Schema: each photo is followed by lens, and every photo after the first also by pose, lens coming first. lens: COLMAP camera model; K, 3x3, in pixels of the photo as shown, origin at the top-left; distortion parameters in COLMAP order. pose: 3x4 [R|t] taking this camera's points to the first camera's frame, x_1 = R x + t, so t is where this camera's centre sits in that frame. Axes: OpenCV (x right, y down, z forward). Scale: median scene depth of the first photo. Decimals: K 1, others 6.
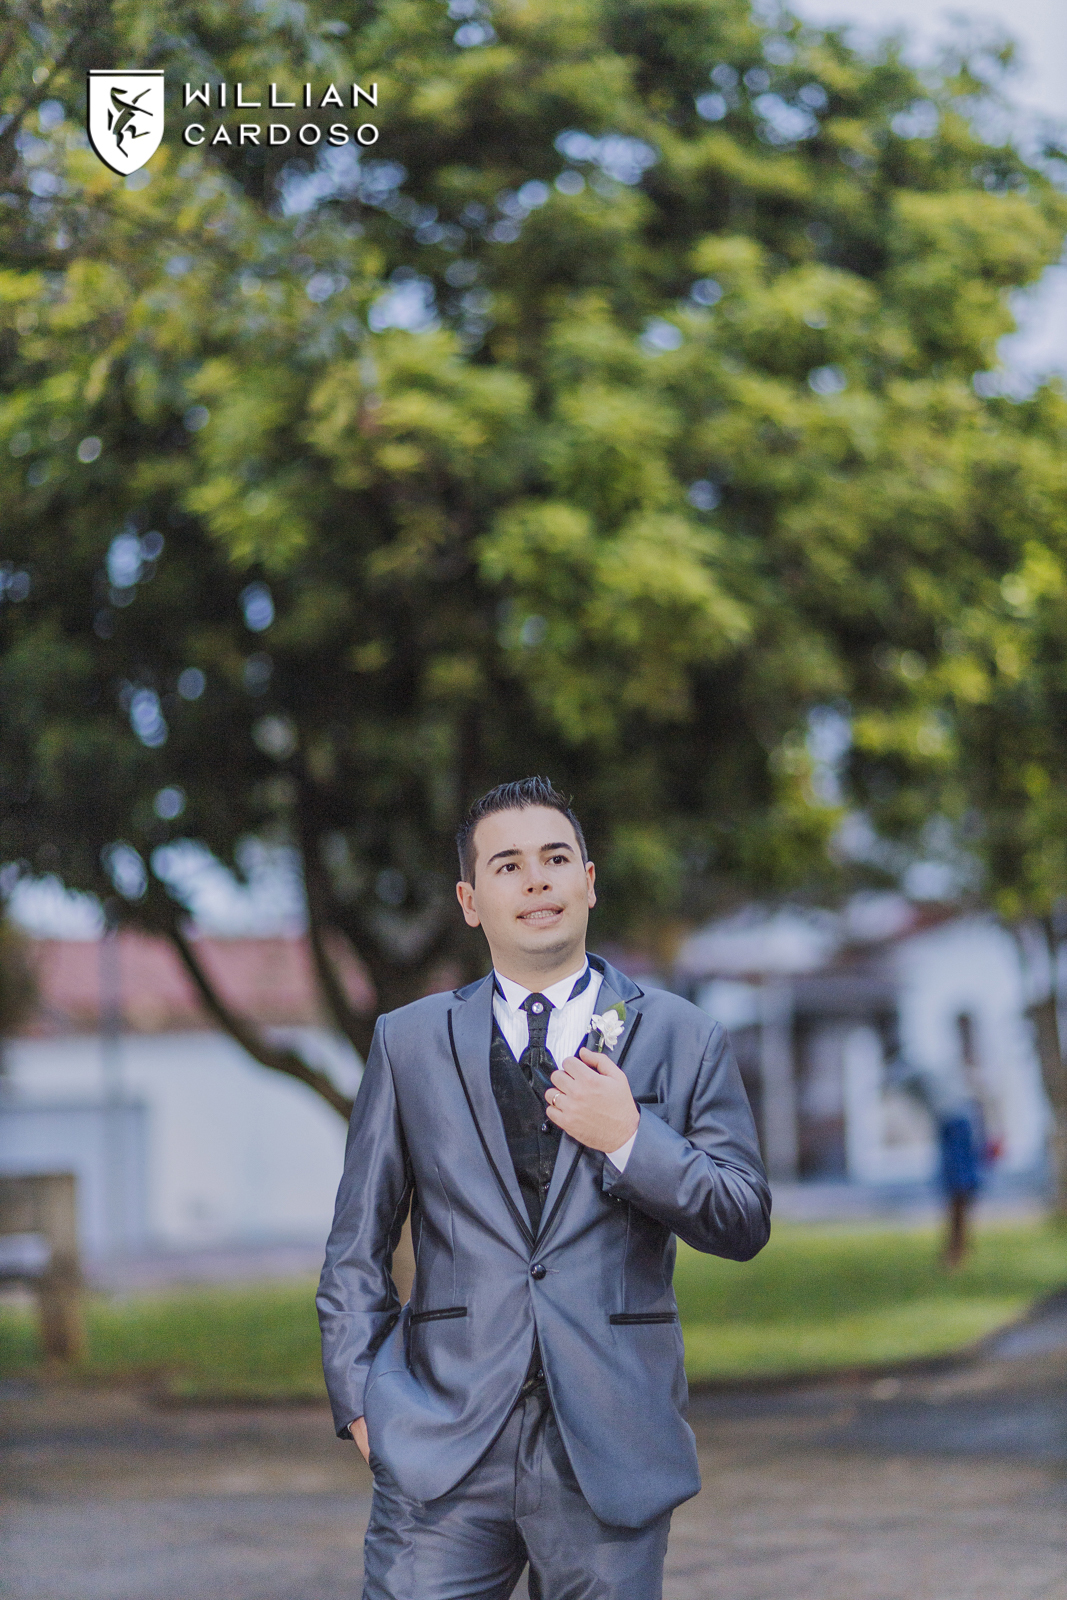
lens RADIAL K [[3746.8, 0, 611.2], [0, 3746.8, 860.4], [0, 0, 1]] dist [0.034591, 0.000000]
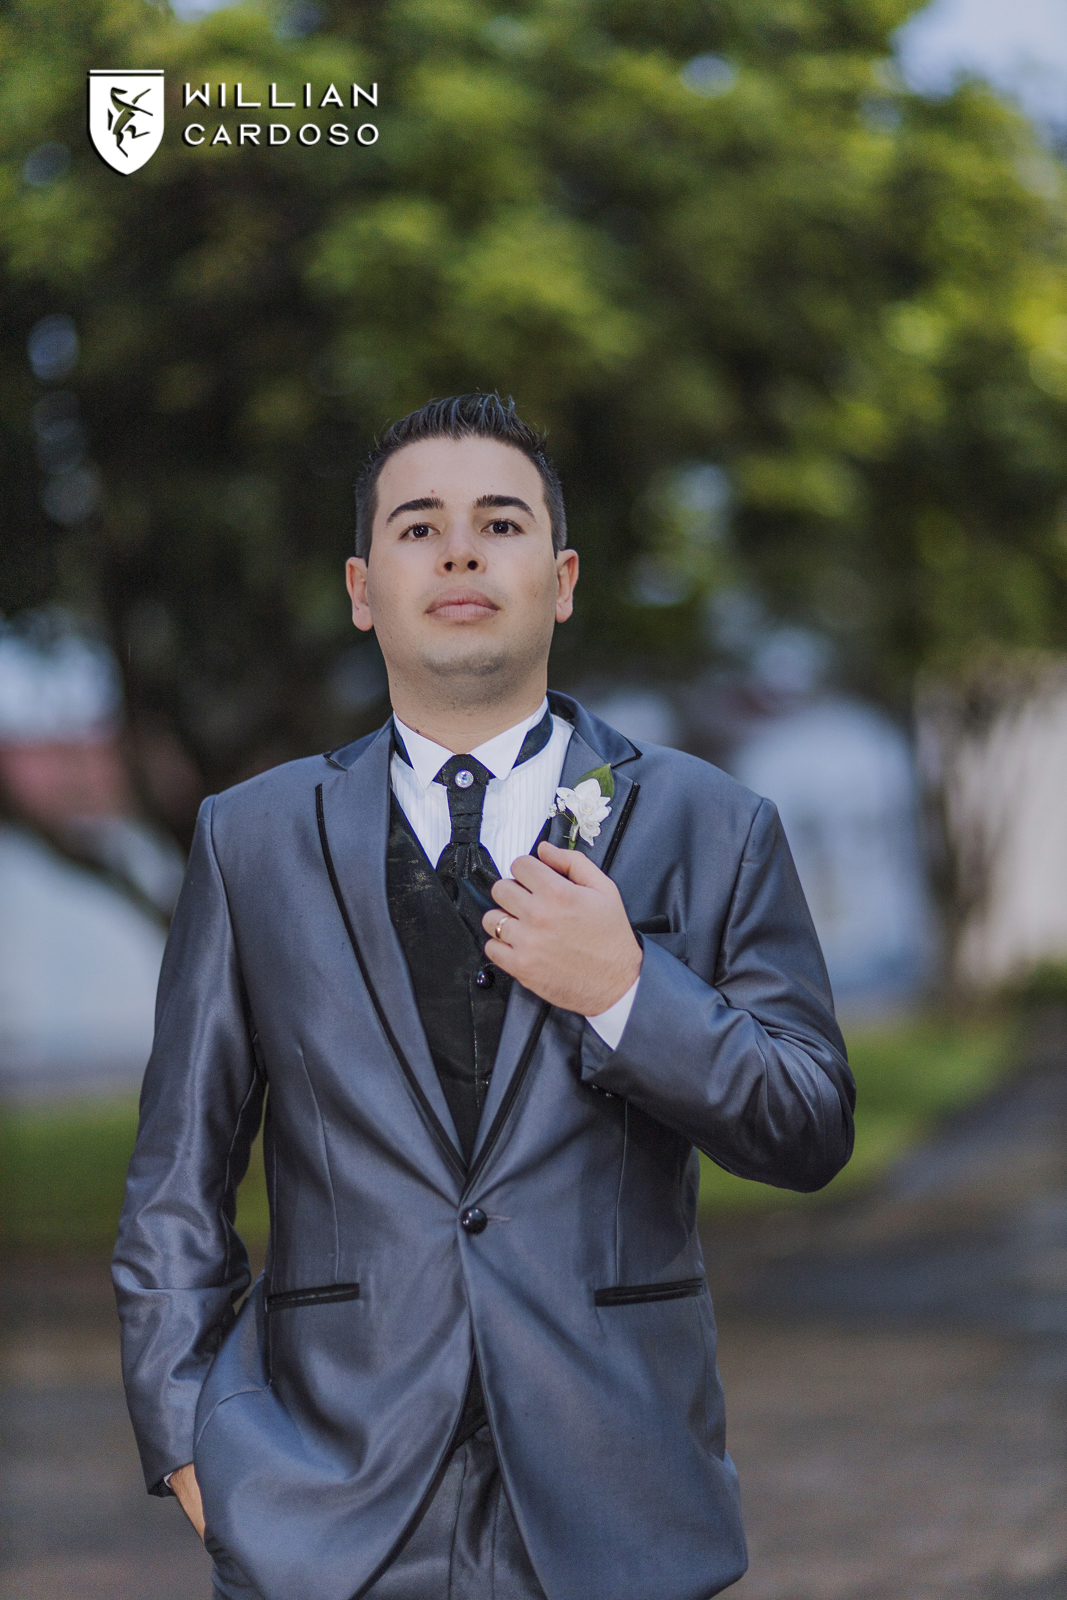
lens RADIAL K [[3746.8, 0, 537.1], [0, 3746.8, 802.4], [0, 0, 1]] dist [0.034591, 0.000000]
pose [[0.999474, -0.016437, 0.027972, -0.025005], [0.015379, 0.999174, 0.037614, 0.020565], [-0.028568, -0.037164, 0.998901, 0.394731]]
